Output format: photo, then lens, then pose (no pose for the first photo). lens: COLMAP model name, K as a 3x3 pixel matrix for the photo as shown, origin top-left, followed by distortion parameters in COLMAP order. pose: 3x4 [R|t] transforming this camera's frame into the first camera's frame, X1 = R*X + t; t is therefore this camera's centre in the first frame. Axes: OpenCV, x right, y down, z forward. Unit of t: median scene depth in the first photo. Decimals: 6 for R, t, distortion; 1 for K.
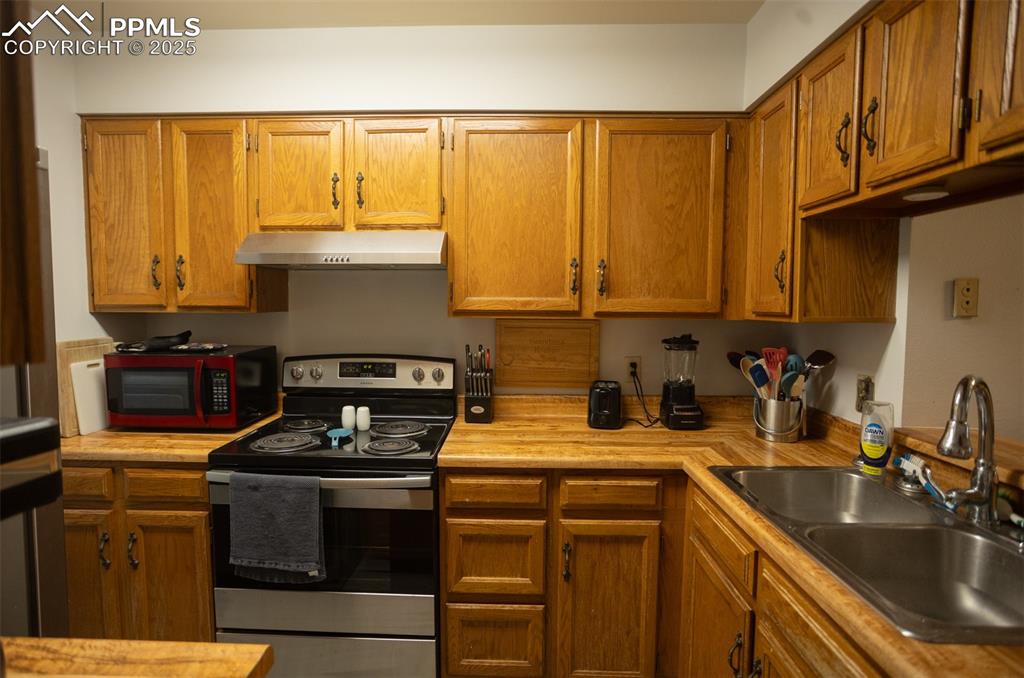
lens RADIAL K [[530.4, 0, 507.3], [0, 530.4, 333.8], [0, 0, 1]] dist [-0.056211, 0.040325]
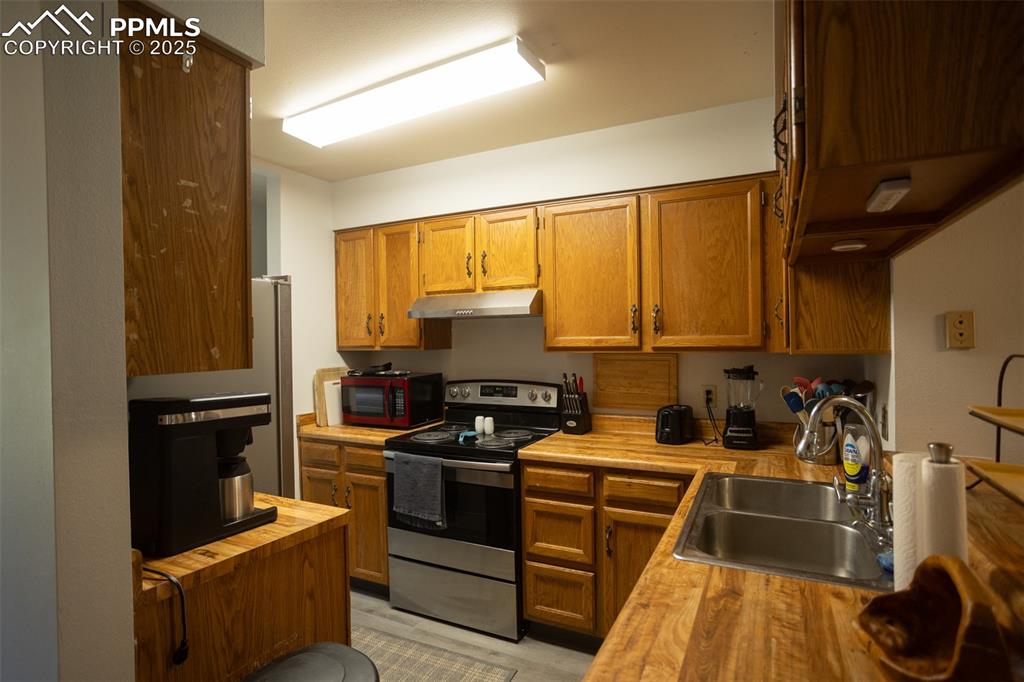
lens RADIAL K [[529.4, 0, 512.0], [0, 529.4, 341.0], [0, 0, 1]] dist [-0.034409, 0.000457]
pose [[0.906102, -0.016888, -0.422721, 0.394145], [-0.004276, 0.998786, -0.049069, 0.006572], [0.423037, 0.046269, 0.904930, -0.257524]]
